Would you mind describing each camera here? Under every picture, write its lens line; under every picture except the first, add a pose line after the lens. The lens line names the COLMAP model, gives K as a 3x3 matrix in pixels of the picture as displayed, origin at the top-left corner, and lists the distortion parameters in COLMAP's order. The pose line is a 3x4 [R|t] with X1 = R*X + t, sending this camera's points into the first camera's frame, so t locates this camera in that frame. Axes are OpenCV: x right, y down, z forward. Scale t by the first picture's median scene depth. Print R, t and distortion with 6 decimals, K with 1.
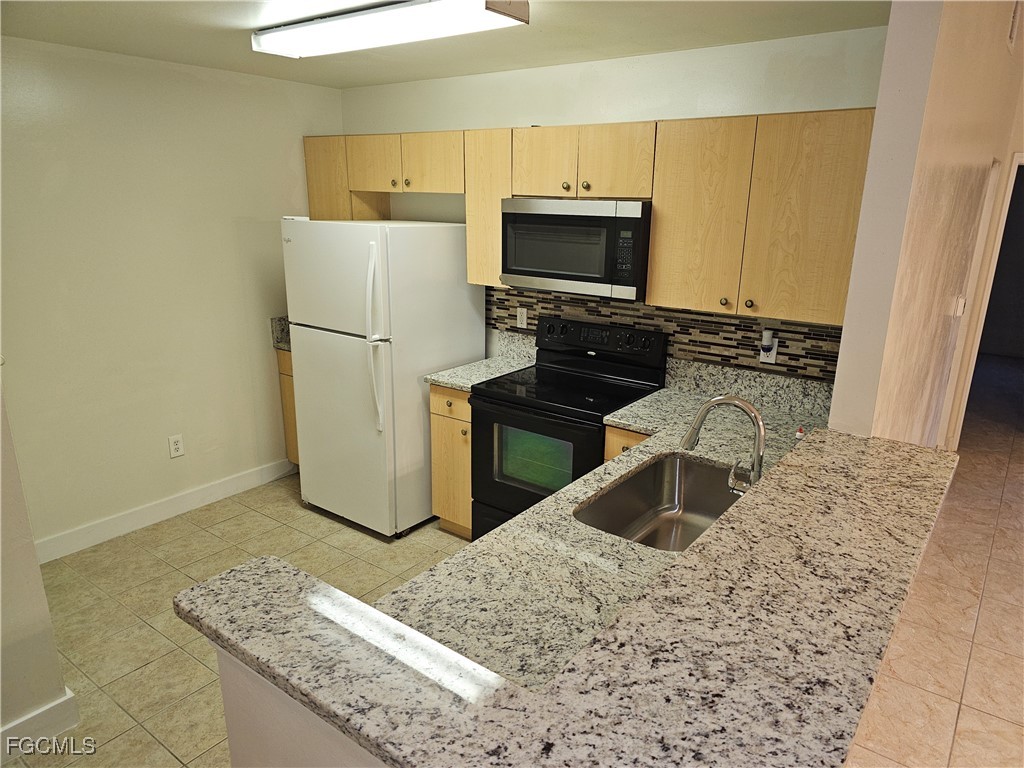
lens RADIAL K [[681.4, 0, 530.3], [0, 681.4, 397.2], [0, 0, 1]] dist [0.066299, -0.055659]
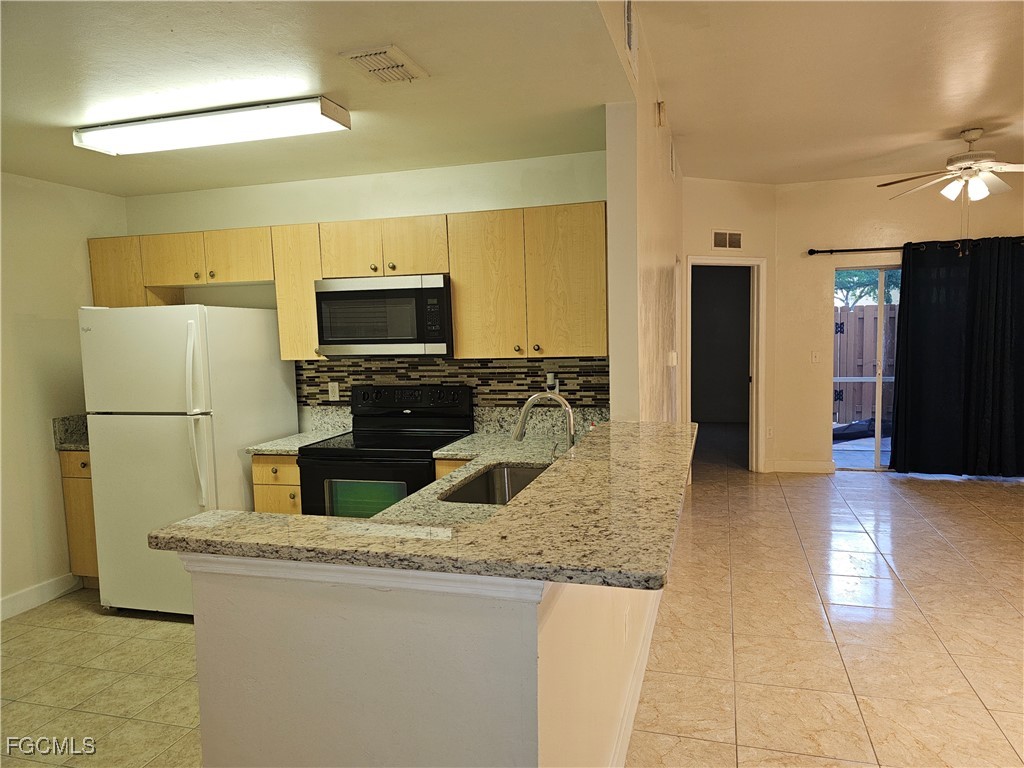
lens RADIAL K [[681.4, 0, 523.9], [0, 681.4, 393.8], [0, 0, 1]] dist [0.066299, -0.055659]
pose [[0.937383, -0.075309, 0.340060, -0.126506], [0.139581, 0.975739, -0.168672, 0.143073], [-0.319108, 0.205576, 0.925153, -0.132341]]
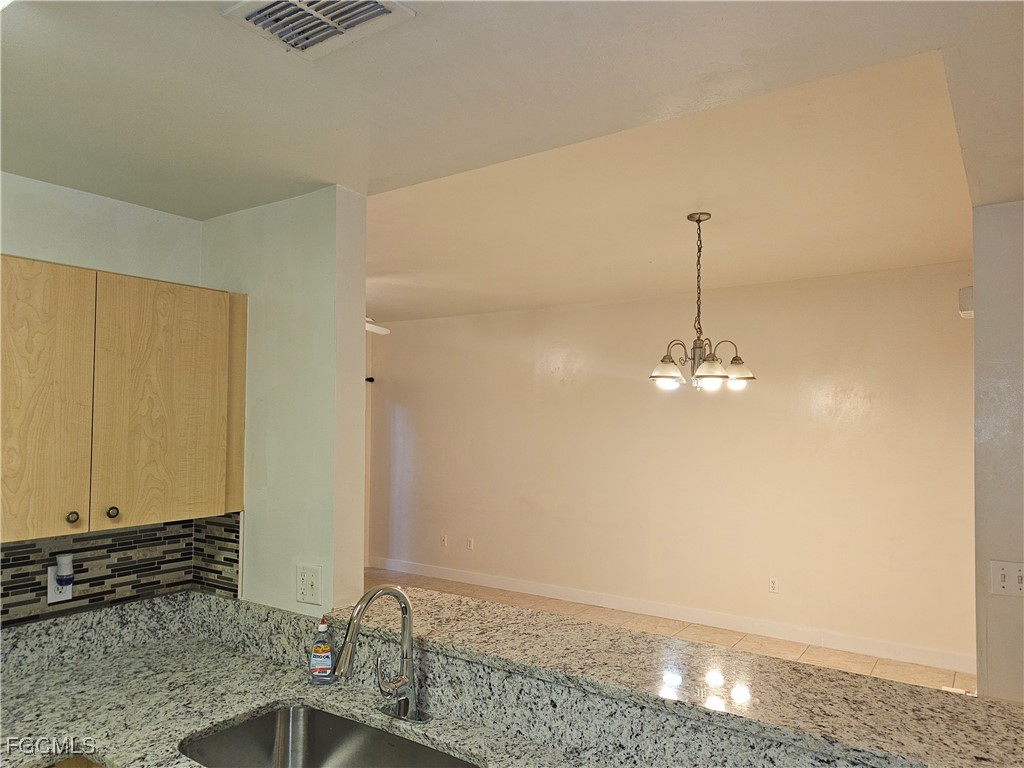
lens RADIAL K [[681.4, 0, 527.6], [0, 681.4, 393.1], [0, 0, 1]] dist [0.066299, -0.055659]
pose [[-0.036476, 0.023300, 0.999063, -0.388470], [0.280361, 0.959818, -0.012149, -0.113105], [-0.959201, 0.279655, -0.041543, 0.519347]]
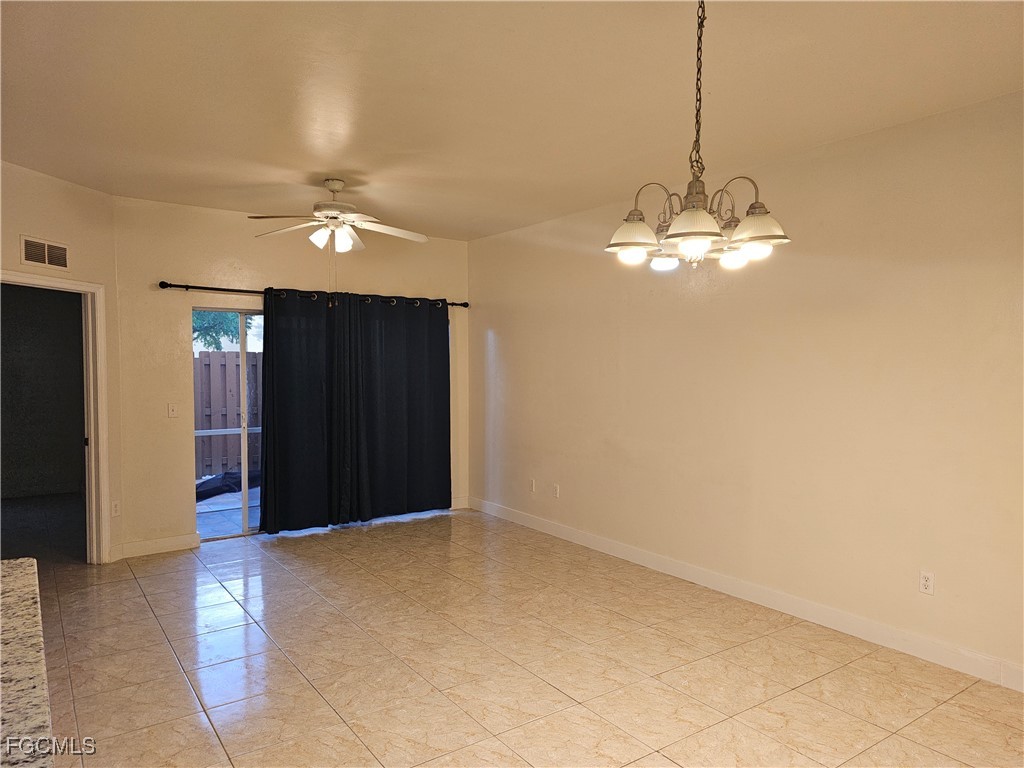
lens RADIAL K [[681.4, 0, 516.6], [0, 681.4, 391.2], [0, 0, 1]] dist [0.066299, -0.055659]
pose [[0.312030, -0.054497, 0.948508, 0.048509], [0.274062, 0.961077, -0.034939, 0.053176], [-0.909685, 0.270852, 0.314820, 0.156123]]
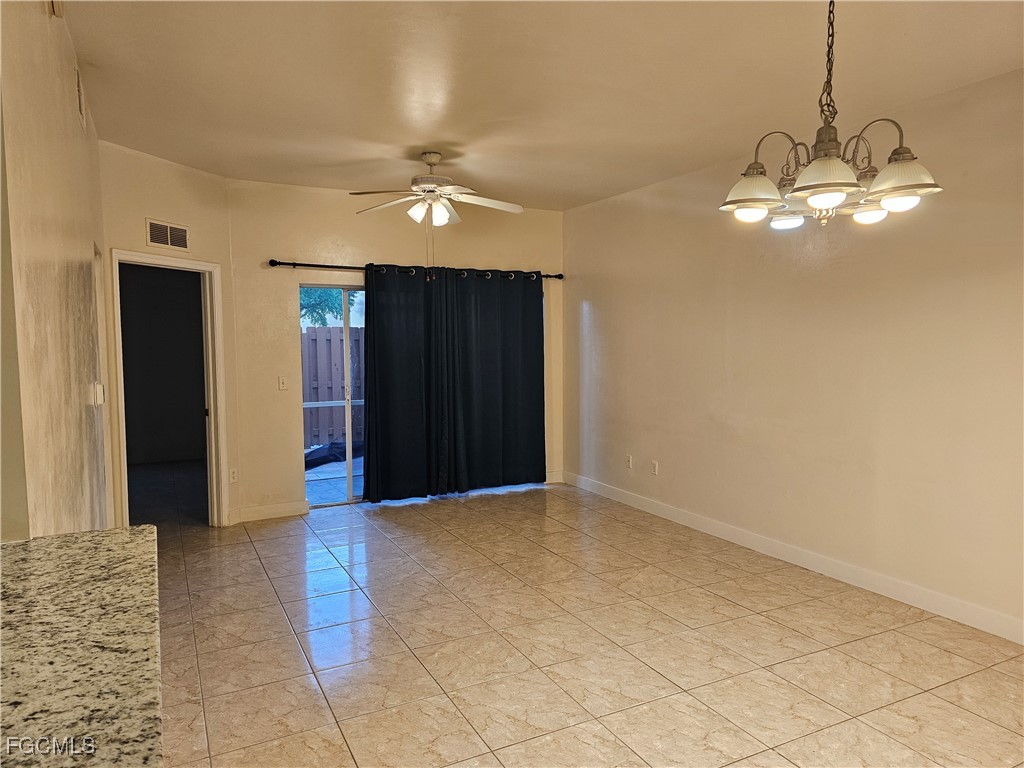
lens RADIAL K [[681.4, 0, 510.5], [0, 681.4, 382.9], [0, 0, 1]] dist [0.066299, -0.055659]
pose [[0.444259, -0.078625, 0.892442, 0.074729], [0.268054, 0.962174, -0.048669, 0.050183], [-0.854857, 0.260844, 0.448530, 0.177362]]
